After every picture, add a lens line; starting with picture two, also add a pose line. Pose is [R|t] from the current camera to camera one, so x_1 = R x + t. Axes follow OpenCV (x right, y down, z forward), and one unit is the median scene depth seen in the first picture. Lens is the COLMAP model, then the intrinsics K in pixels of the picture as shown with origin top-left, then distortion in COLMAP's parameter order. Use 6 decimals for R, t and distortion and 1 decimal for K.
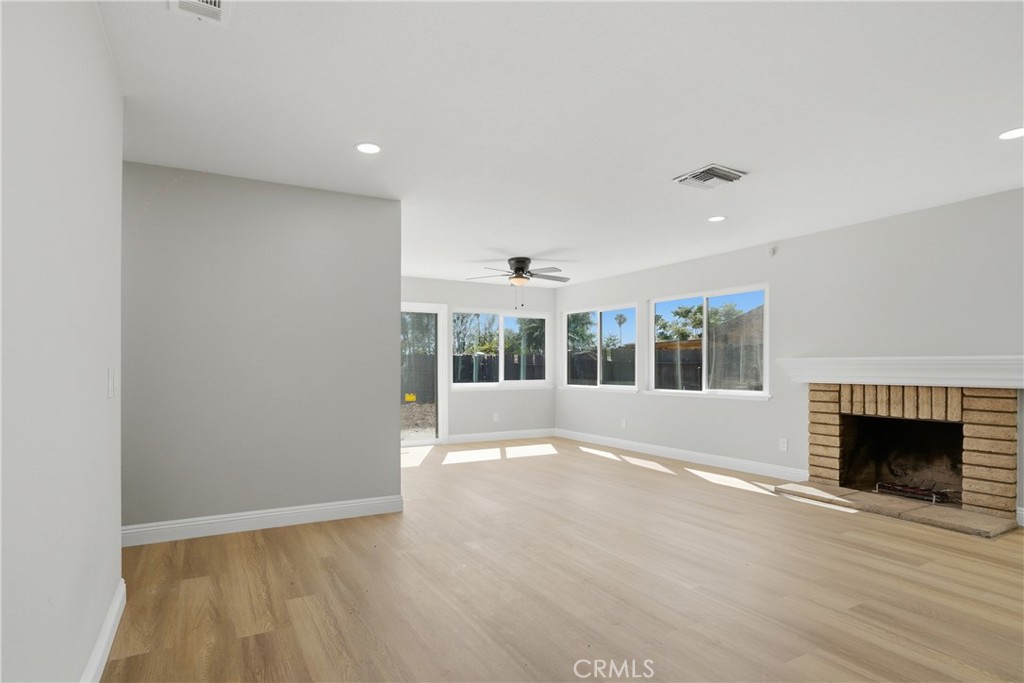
lens RADIAL K [[543.3, 0, 511.5], [0, 543.3, 367.5], [0, 0, 1]] dist [-0.011529, 0.020205]
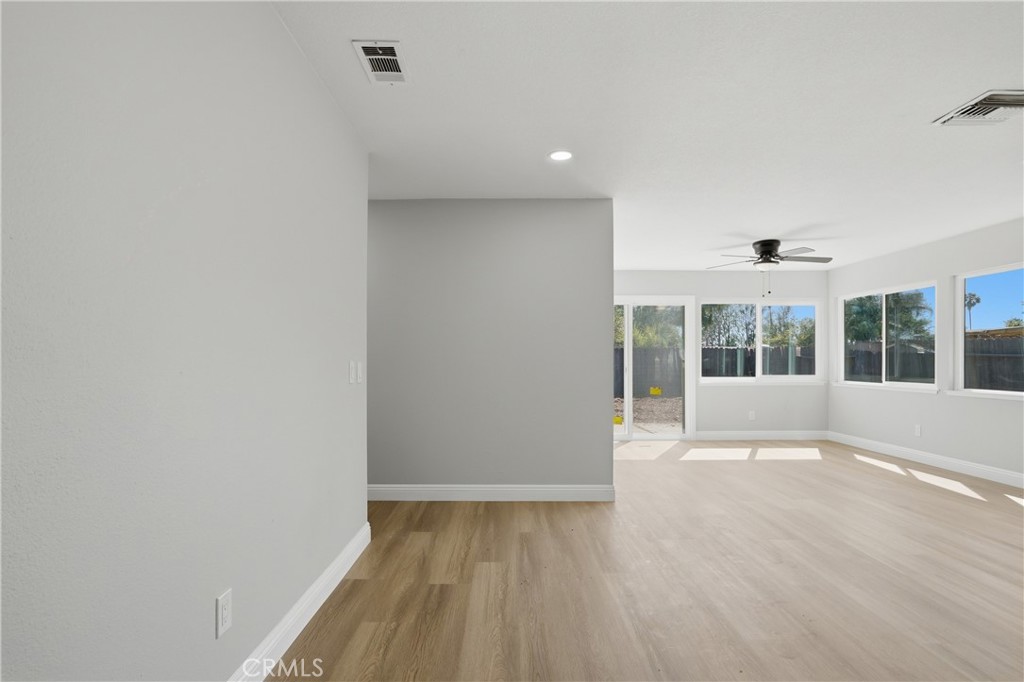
lens RADIAL K [[543.3, 0, 523.7], [0, 543.3, 360.0], [0, 0, 1]] dist [-0.011529, 0.020205]
pose [[0.878475, -0.000176, -0.477789, 0.122959], [-0.000990, 0.999997, -0.002187, 0.000649], [0.477788, 0.002394, 0.878472, 0.017556]]
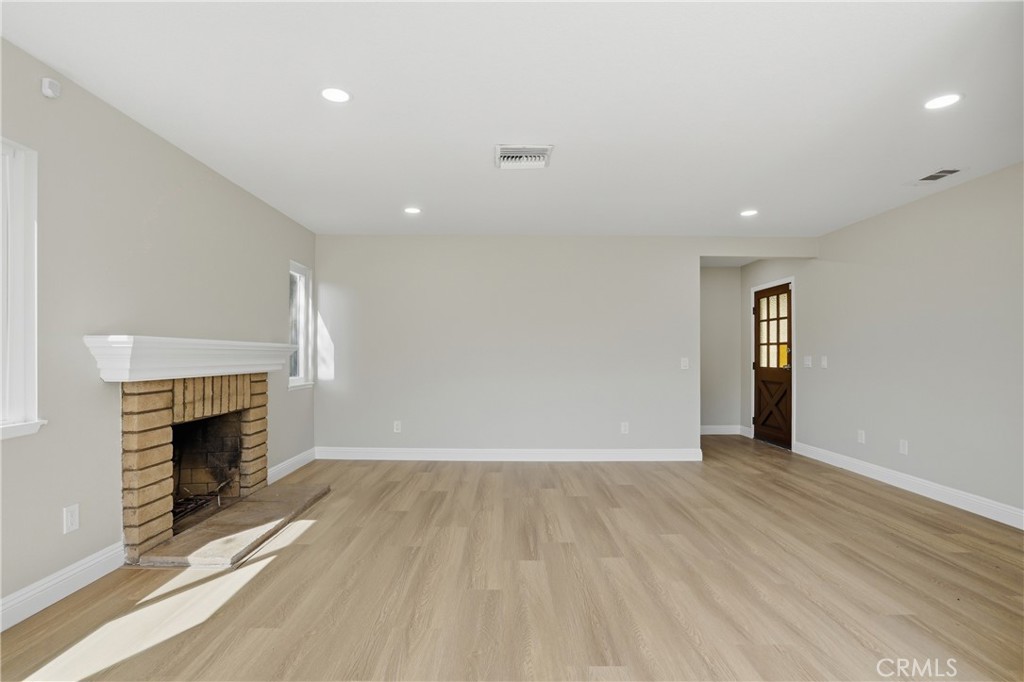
lens RADIAL K [[503.8, 0, 500.7], [0, 503.8, 355.2], [0, 0, 1]] dist [-0.034050, 0.009770]
pose [[-0.859885, -0.004575, 0.510467, -0.040669], [-0.004115, 0.999989, 0.002031, -0.001348], [-0.510471, -0.000355, -0.859895, 1.360639]]
